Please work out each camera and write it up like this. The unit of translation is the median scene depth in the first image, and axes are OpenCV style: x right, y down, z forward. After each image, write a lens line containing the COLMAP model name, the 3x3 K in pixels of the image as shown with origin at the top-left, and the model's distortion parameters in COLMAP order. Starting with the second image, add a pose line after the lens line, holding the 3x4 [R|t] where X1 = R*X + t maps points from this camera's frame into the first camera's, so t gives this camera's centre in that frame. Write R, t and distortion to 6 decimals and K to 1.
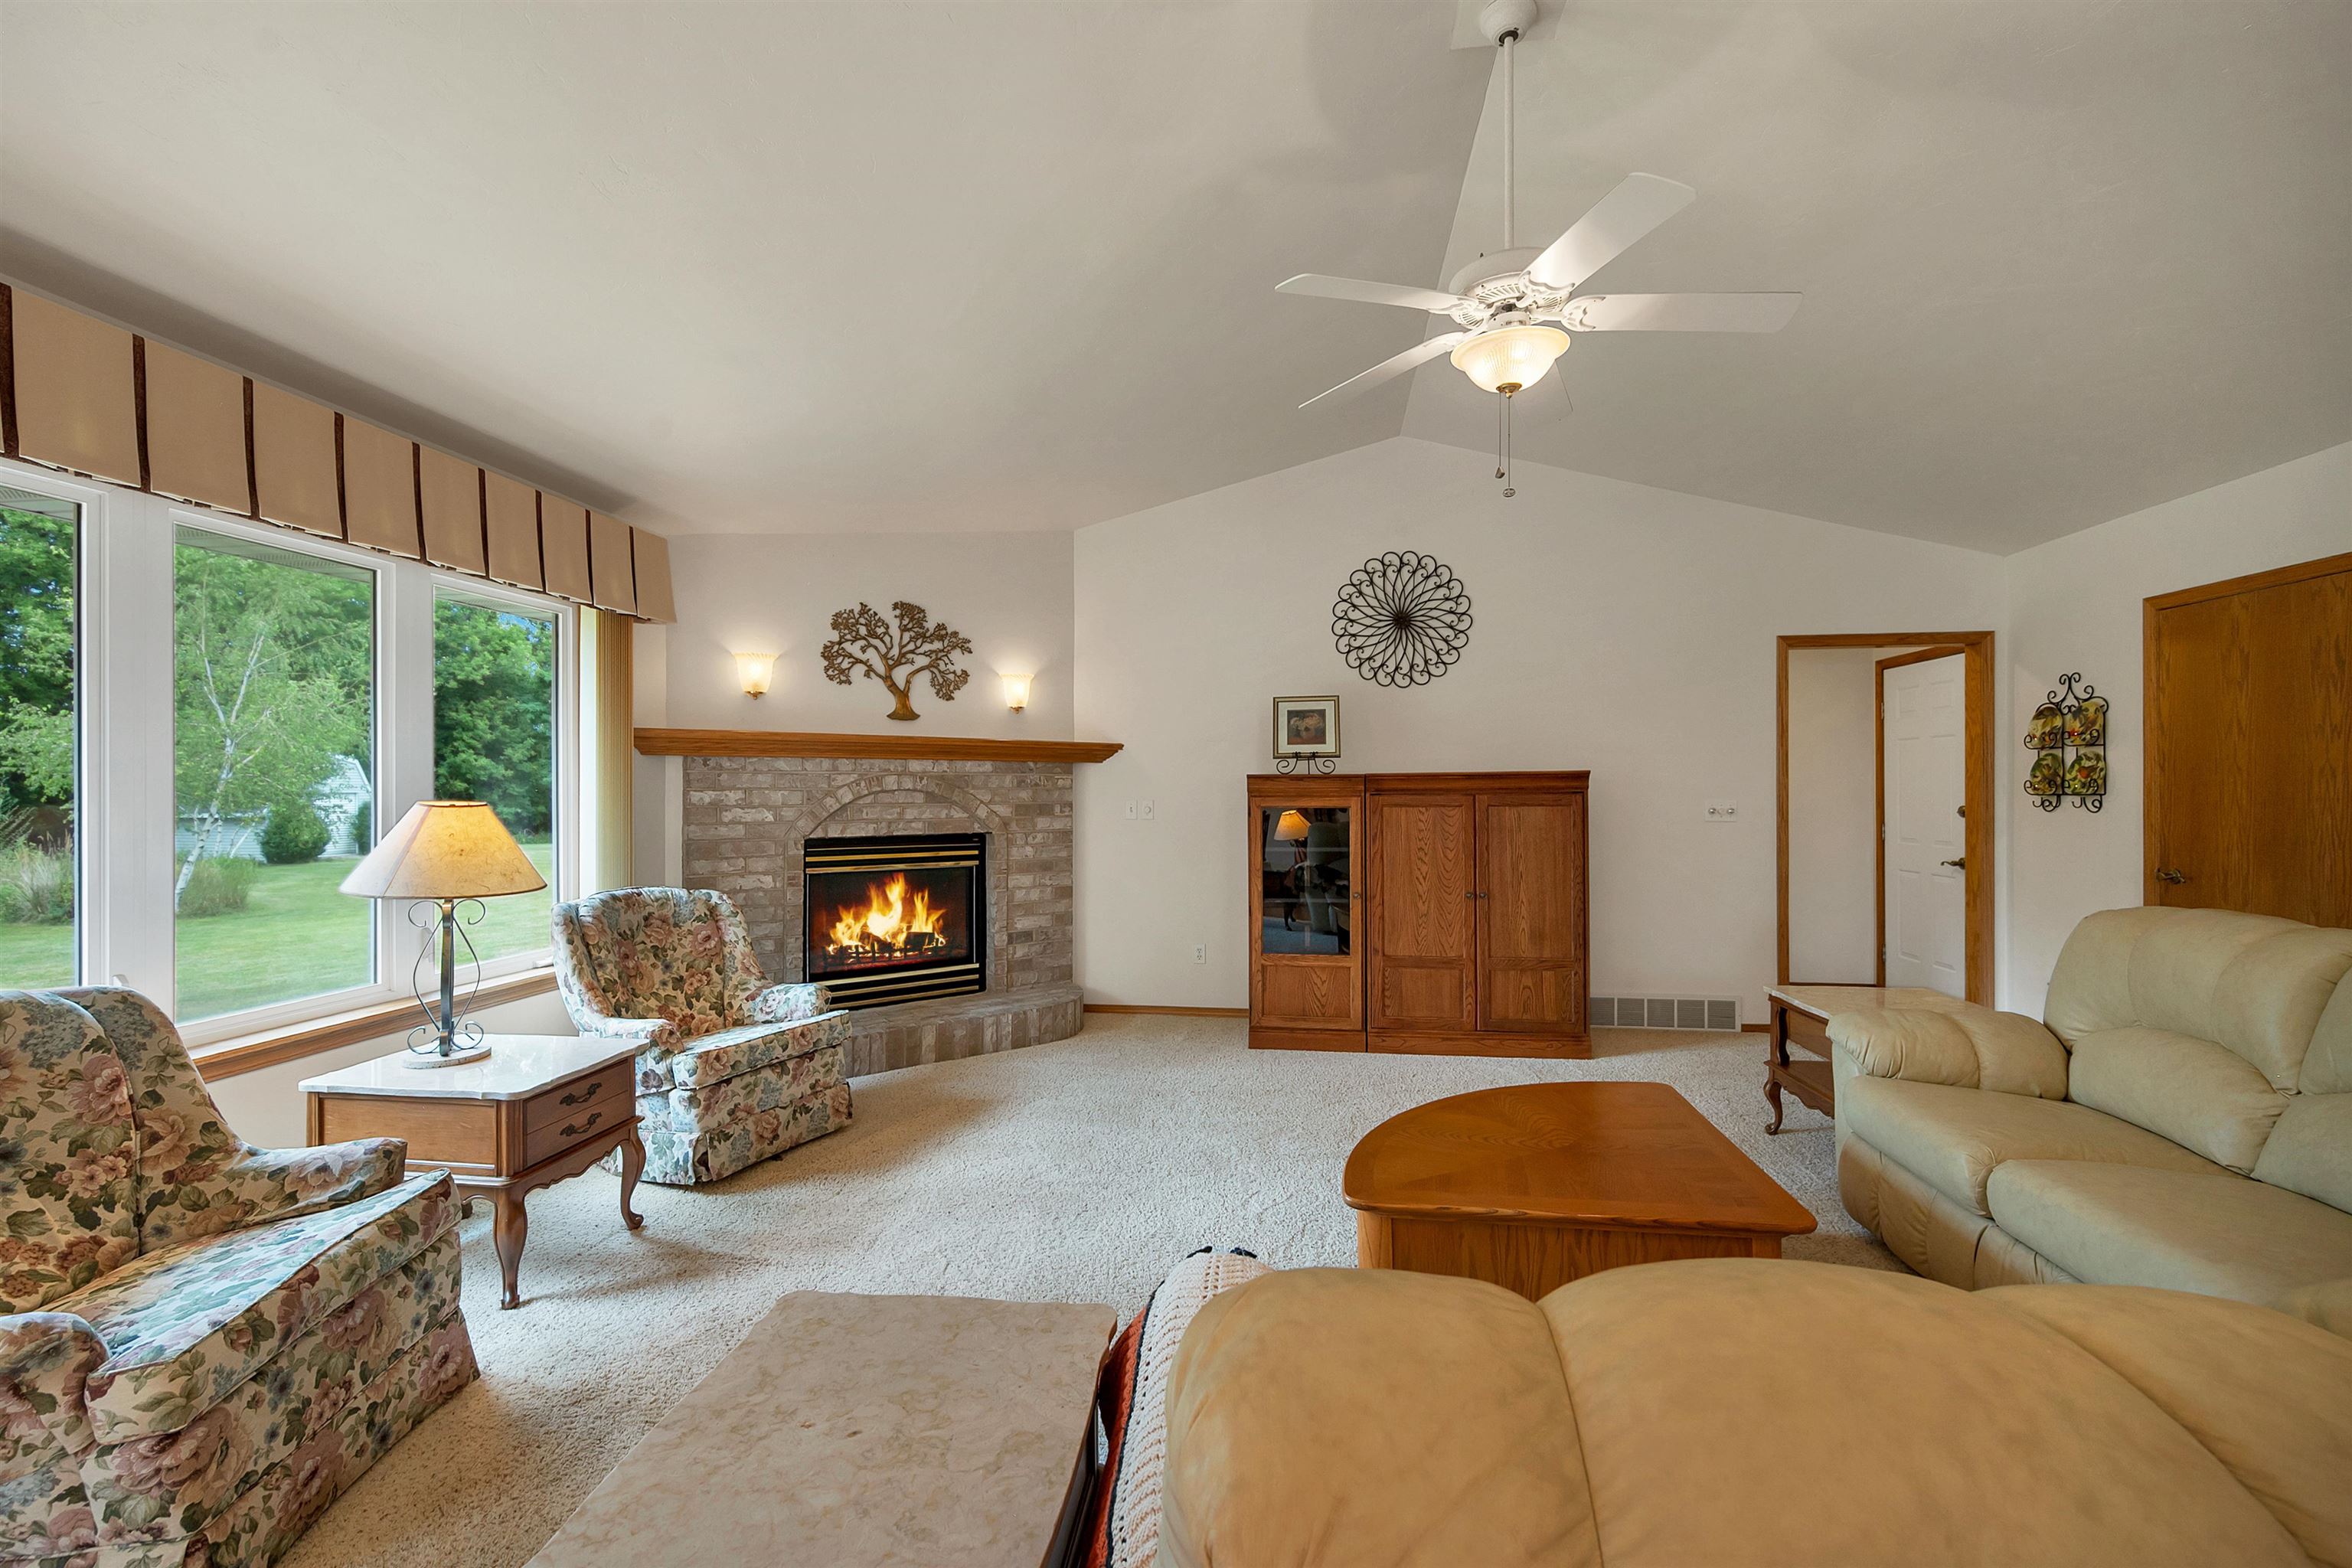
lens RADIAL K [[962.0, 0, 1210.0], [0, 962.0, 784.2], [0, 0, 1]] dist [0.002013, -0.000015]
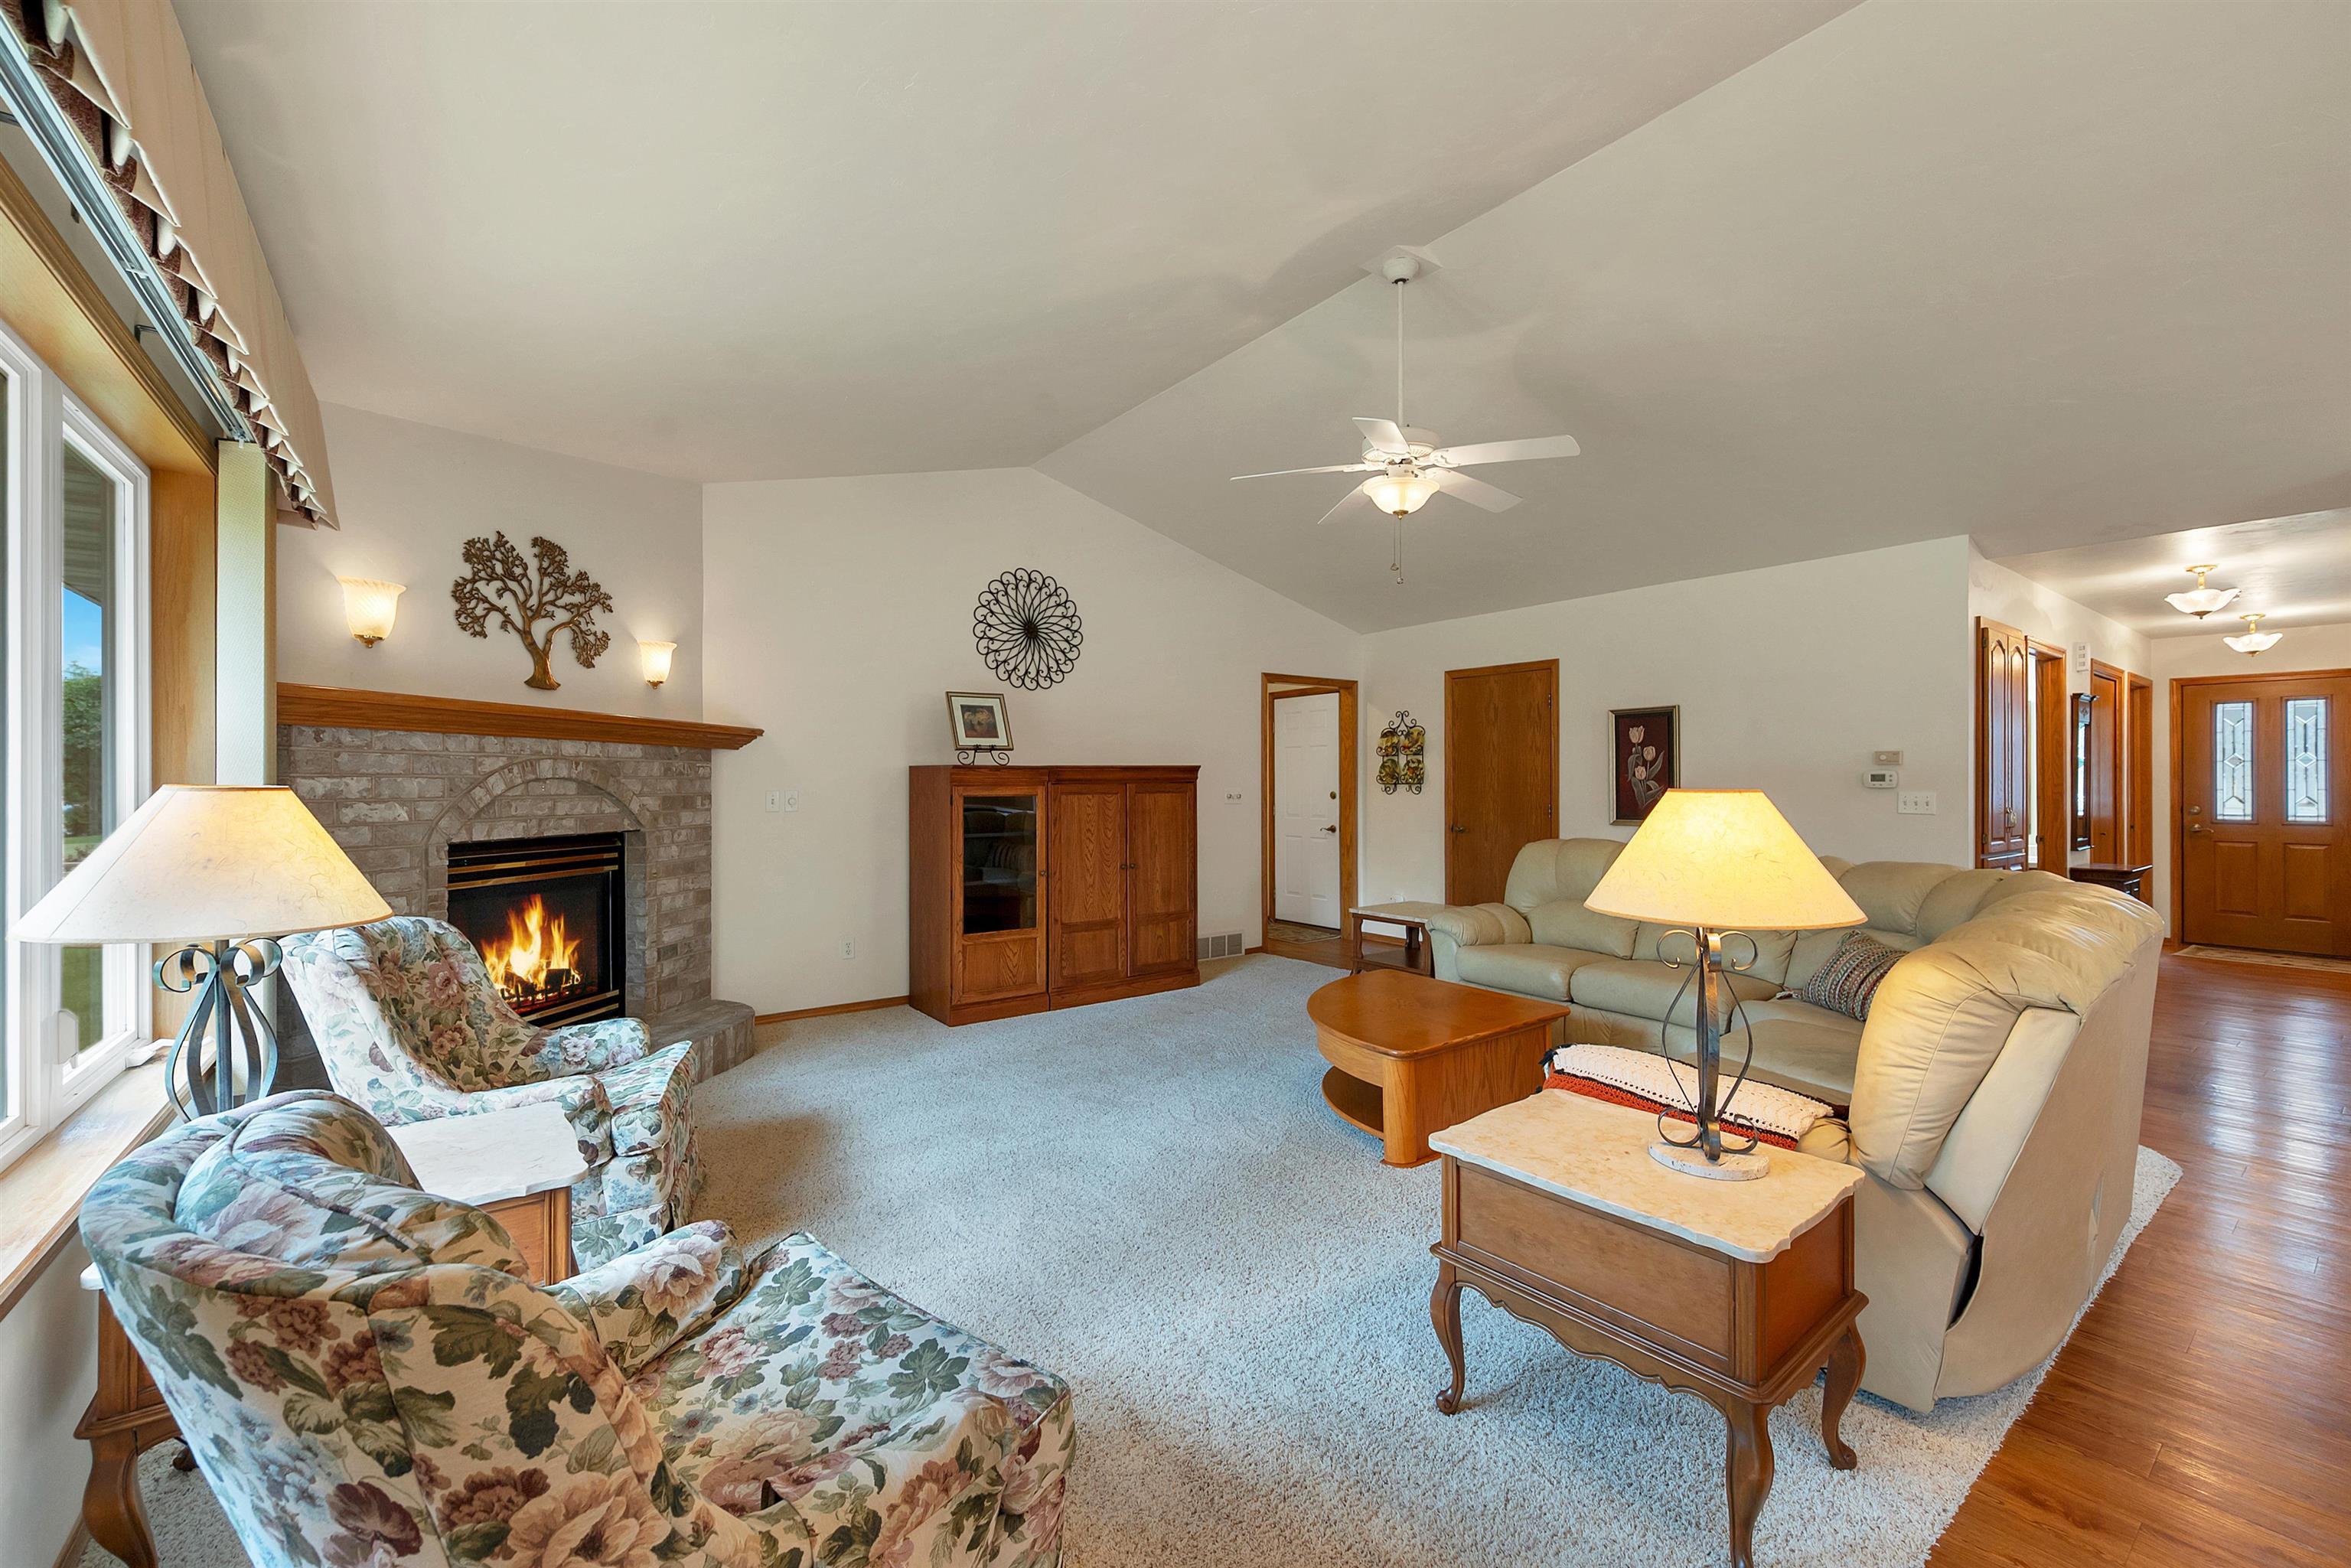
lens RADIAL K [[936.1, 0, 1201.3], [0, 936.1, 778.3], [0, 0, 1]] dist [0.000243, -0.000259]
pose [[0.714403, 0.004051, 0.699723, -0.474691], [-0.002552, 0.999992, -0.003183, 0.007056], [-0.699730, 0.000488, 0.714407, 0.083098]]
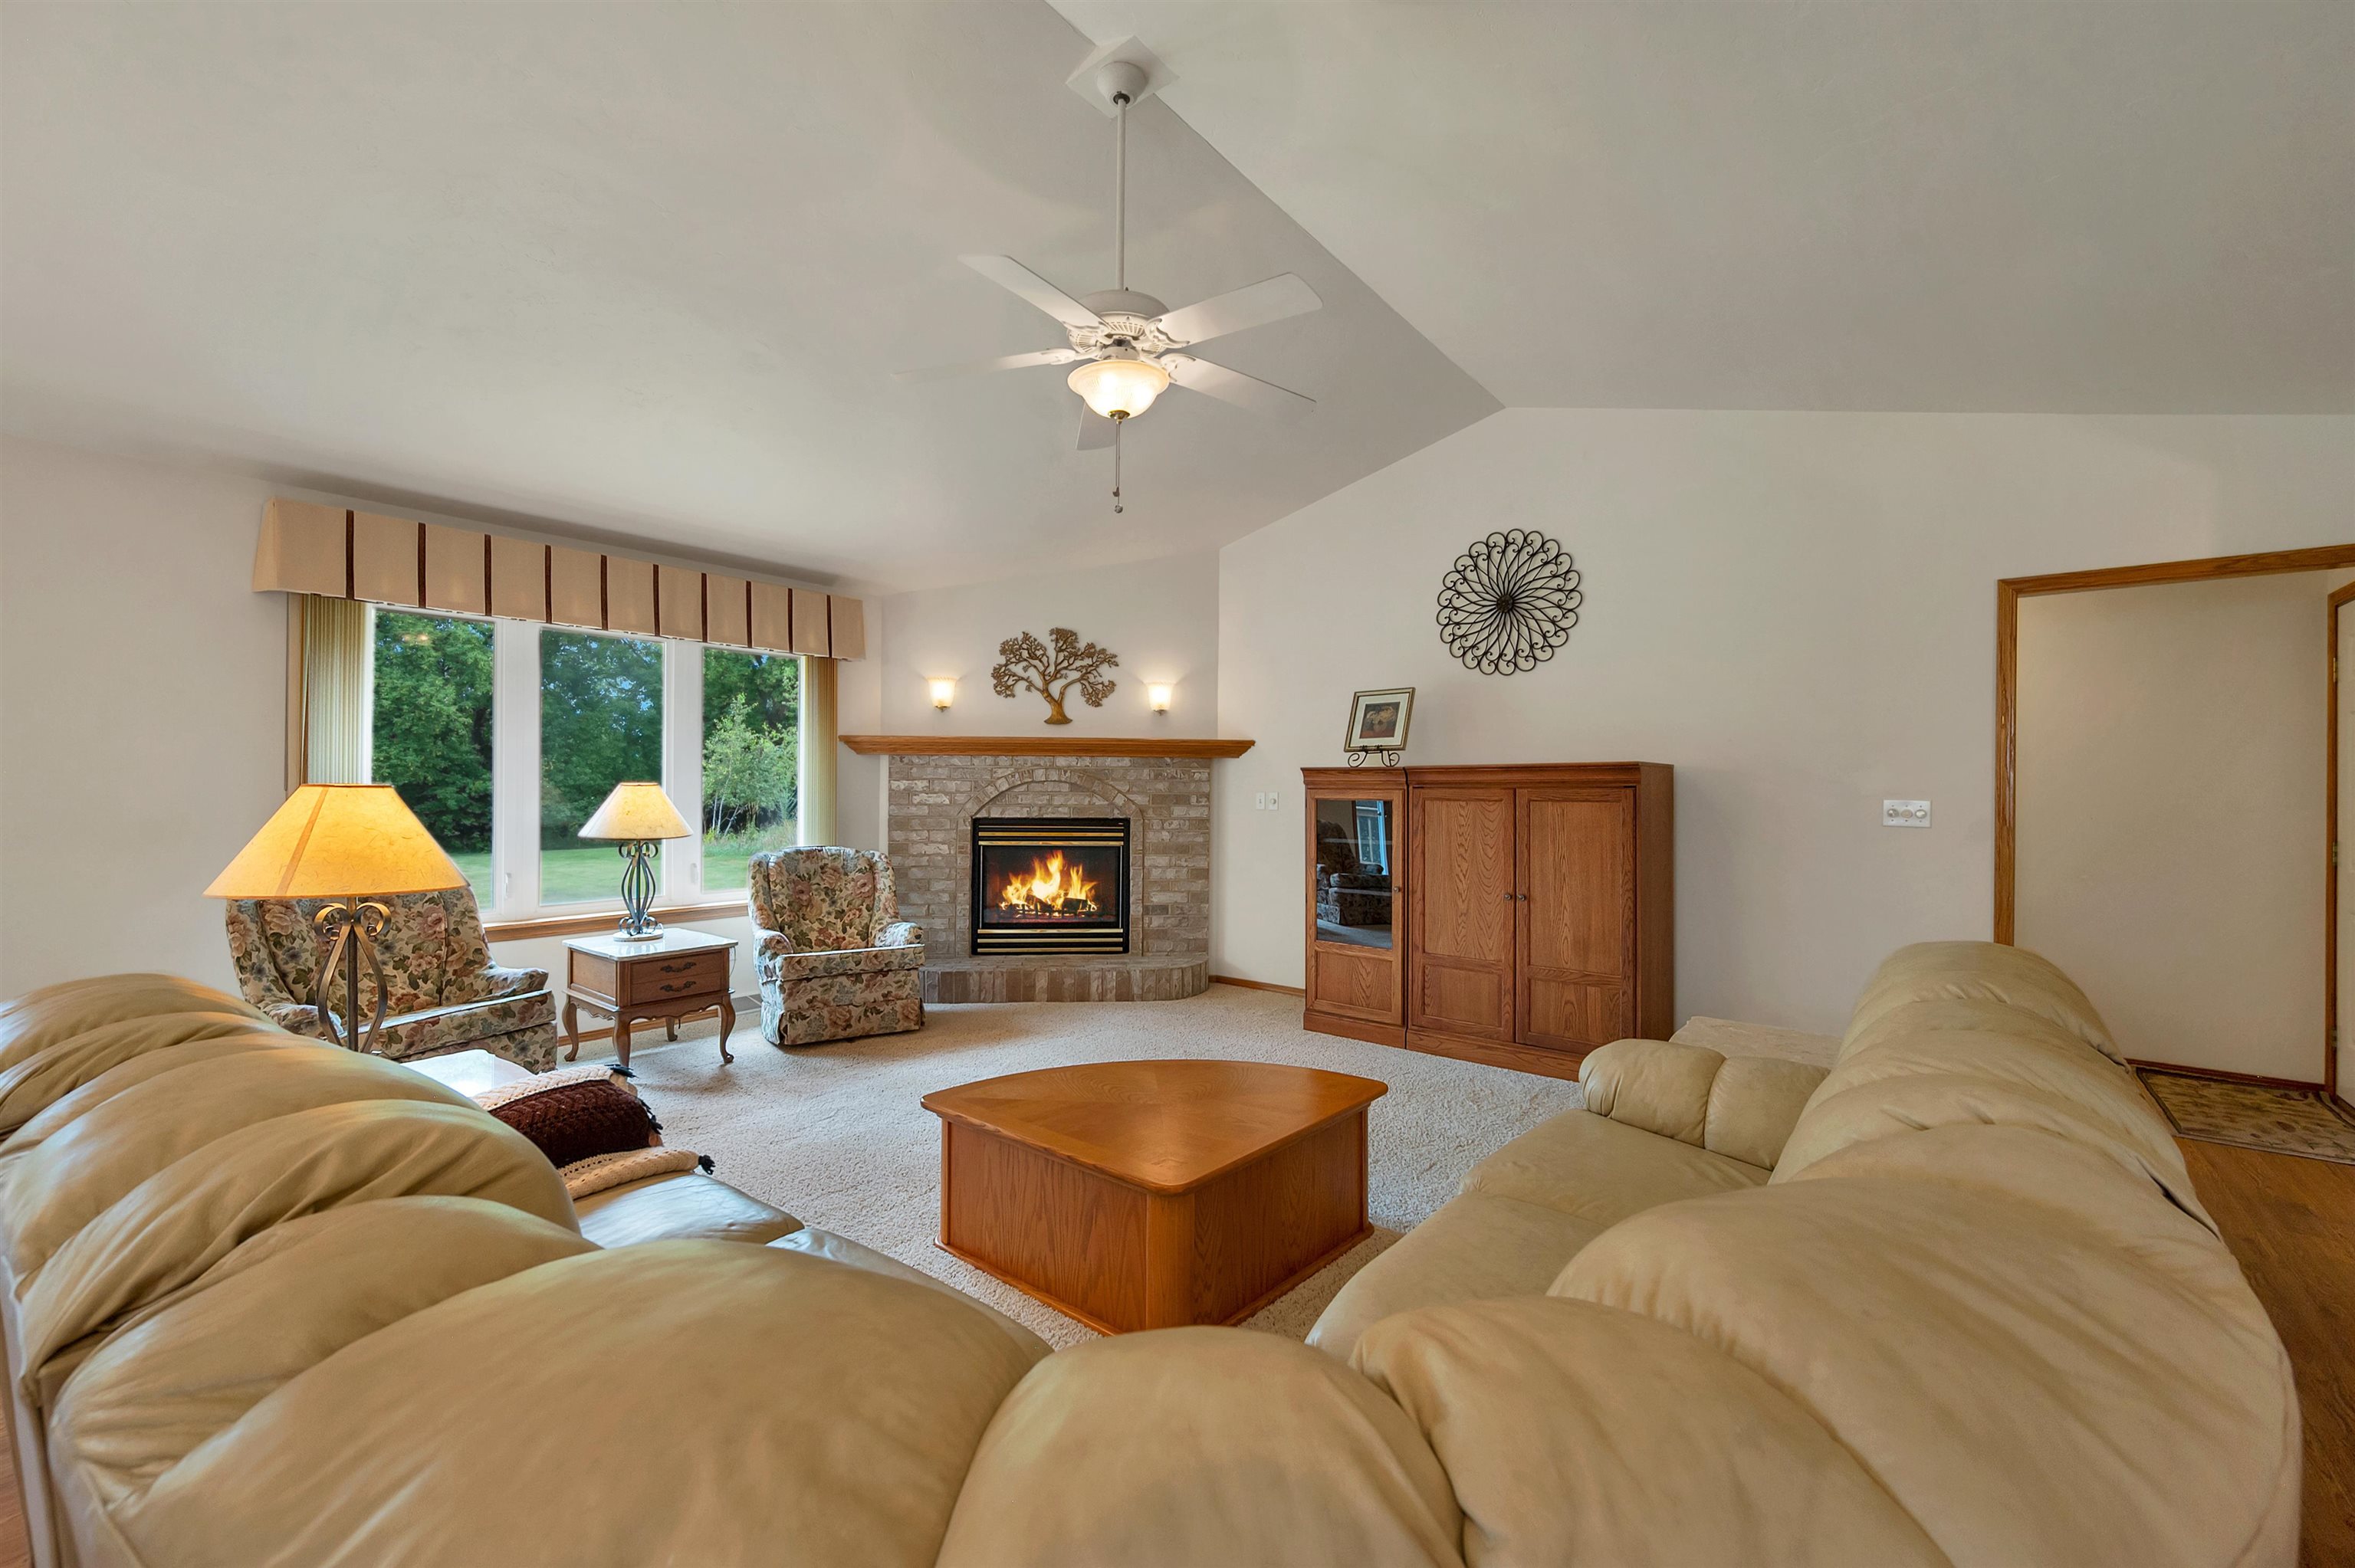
lens RADIAL K [[963.1, 0, 1211.6], [0, 963.1, 784.2], [0, 0, 1]] dist [0.002013, -0.000015]
pose [[0.855016, 0.005663, -0.518571, 0.493502], [-0.005385, 0.999983, 0.002041, 0.006343], [0.518574, 0.001048, 0.855032, 0.051272]]
